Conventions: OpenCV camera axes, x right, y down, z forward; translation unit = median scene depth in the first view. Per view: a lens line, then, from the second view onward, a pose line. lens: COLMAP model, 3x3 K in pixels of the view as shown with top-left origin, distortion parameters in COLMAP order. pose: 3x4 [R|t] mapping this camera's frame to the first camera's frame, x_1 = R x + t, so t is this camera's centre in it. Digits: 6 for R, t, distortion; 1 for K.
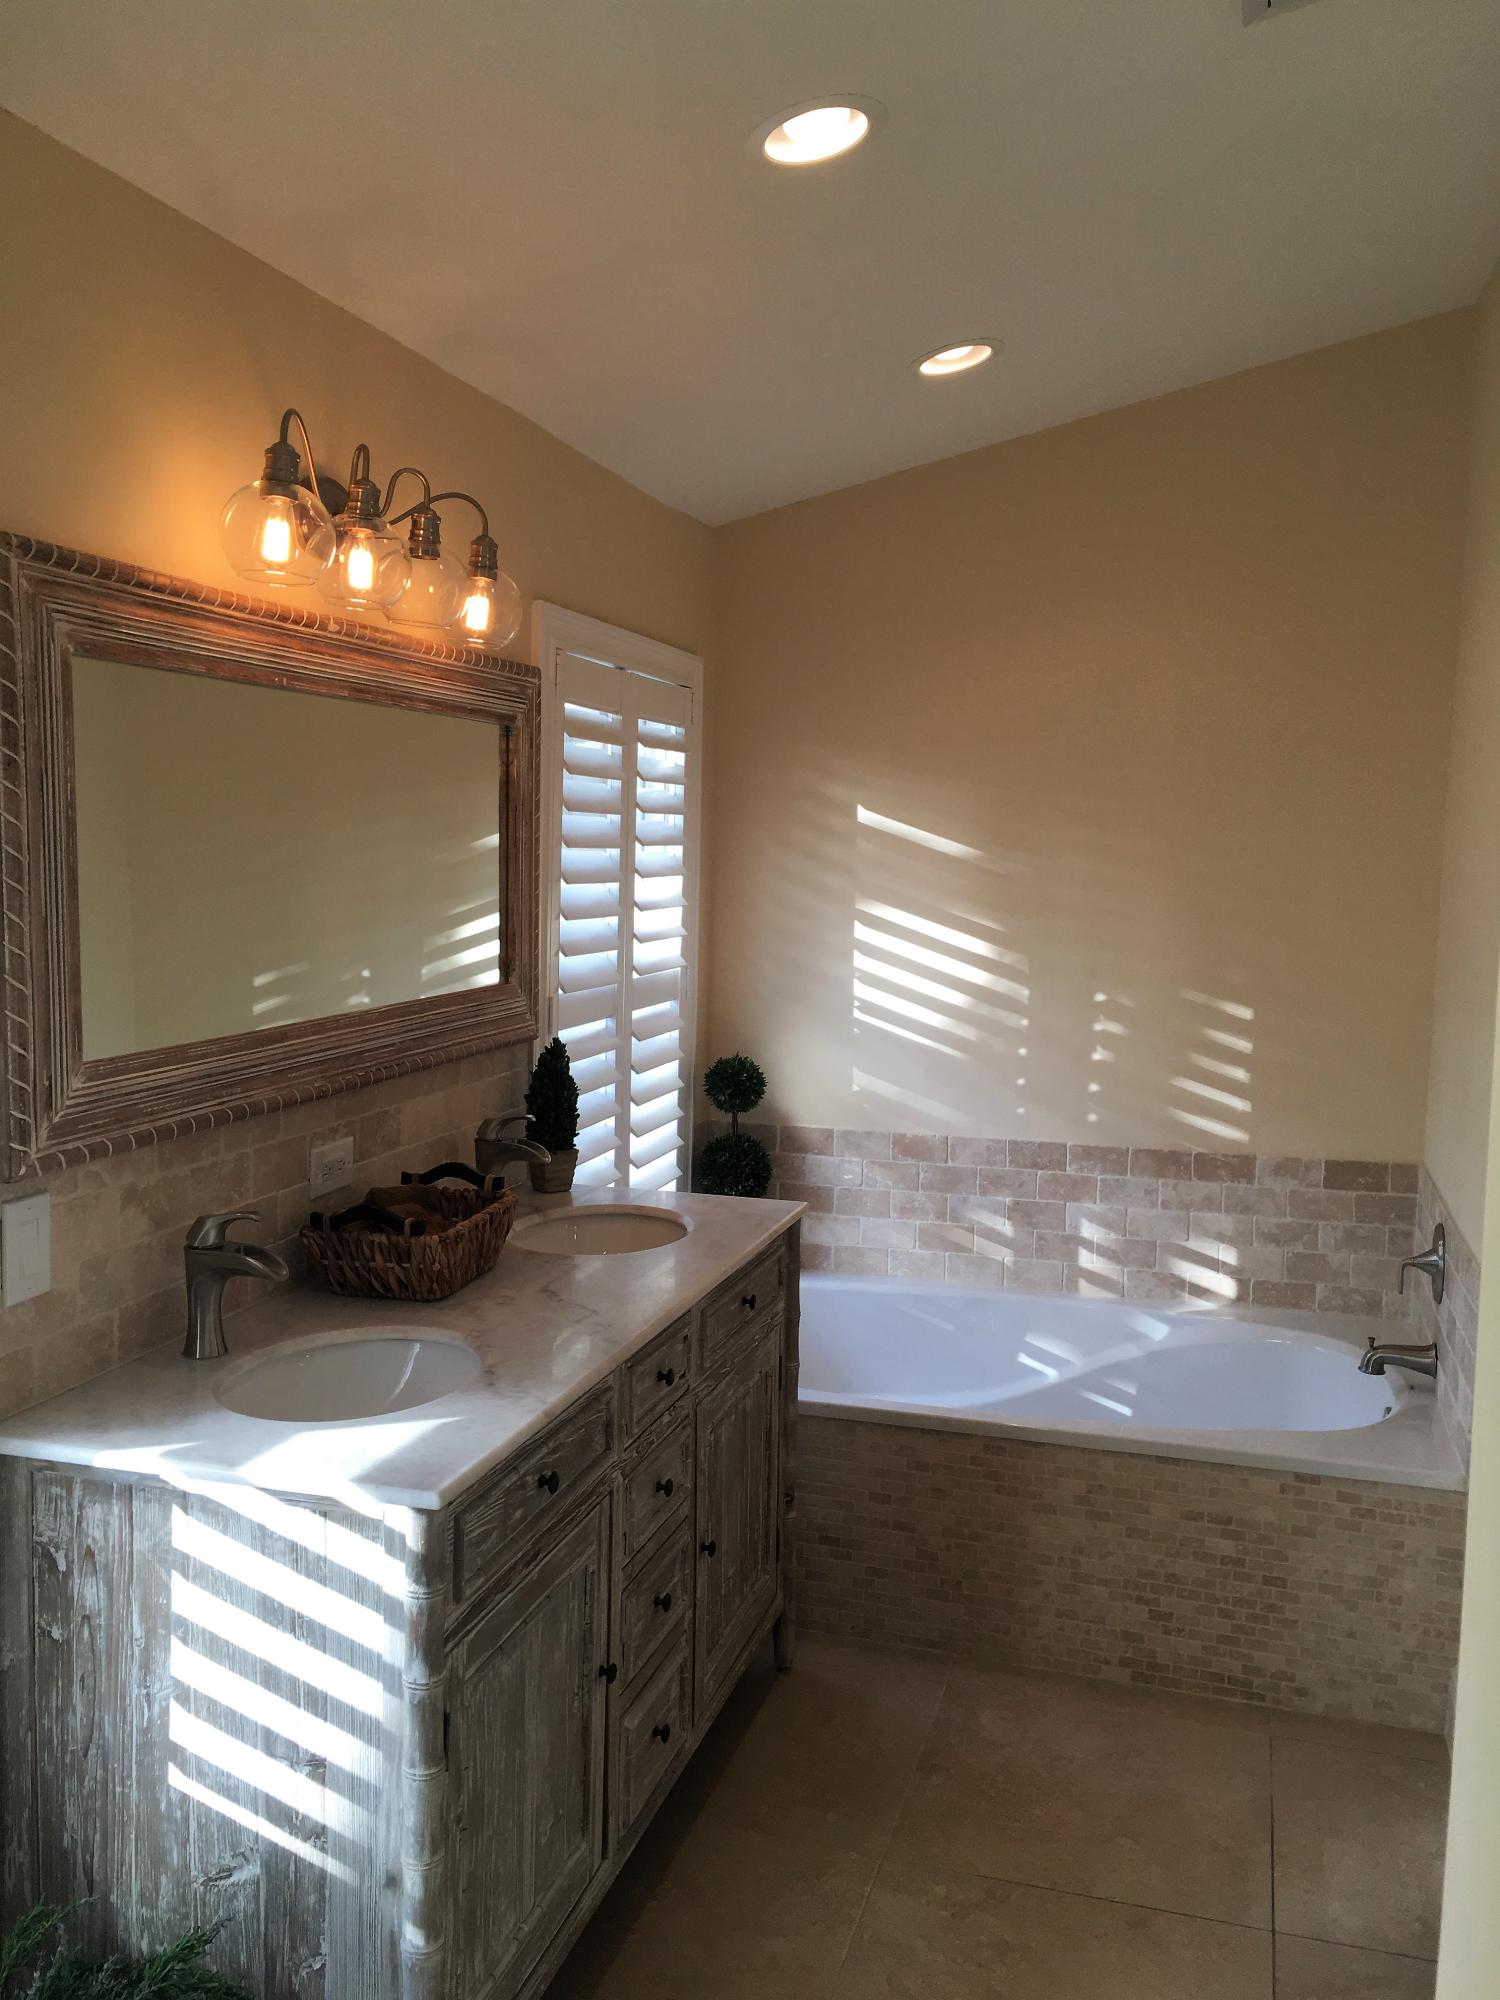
lens RADIAL K [[1704.6, 0, 766.2], [0, 1704.6, 987.7], [0, 0, 1]] dist [0.081070, -0.114778]
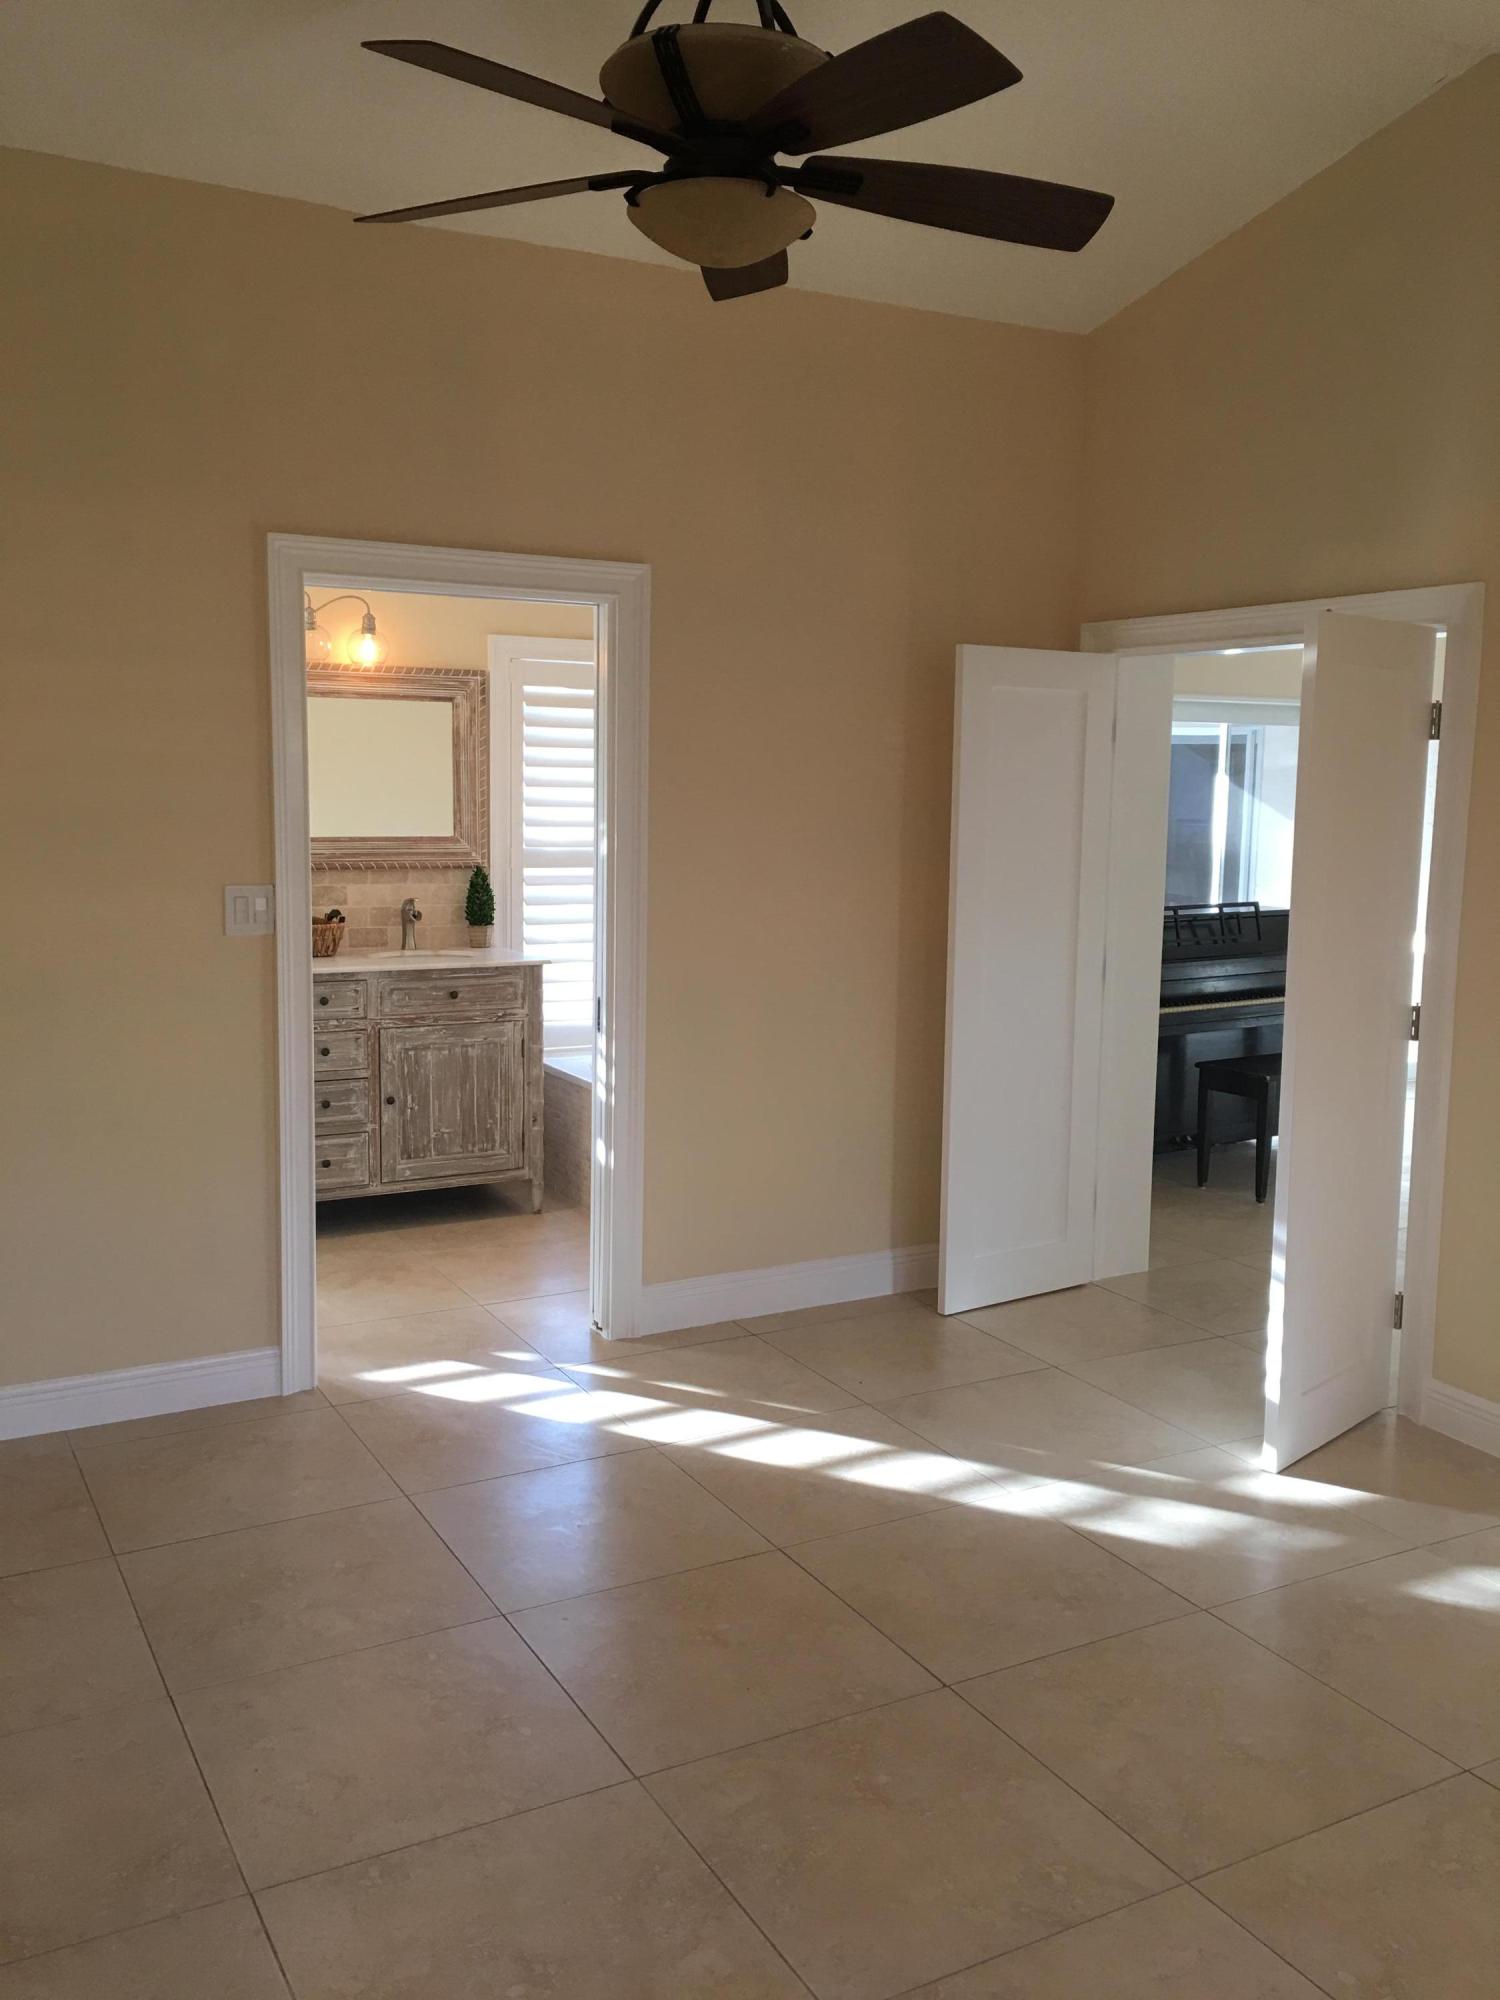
lens RADIAL K [[1704.6, 0, 766.2], [0, 1704.6, 987.7], [0, 0, 1]] dist [0.081070, -0.114778]
pose [[0.708196, 0.075669, -0.701949, 1.246623], [-0.059769, 0.997096, 0.047184, 0.047636], [0.703481, 0.008540, 0.710663, -0.109115]]
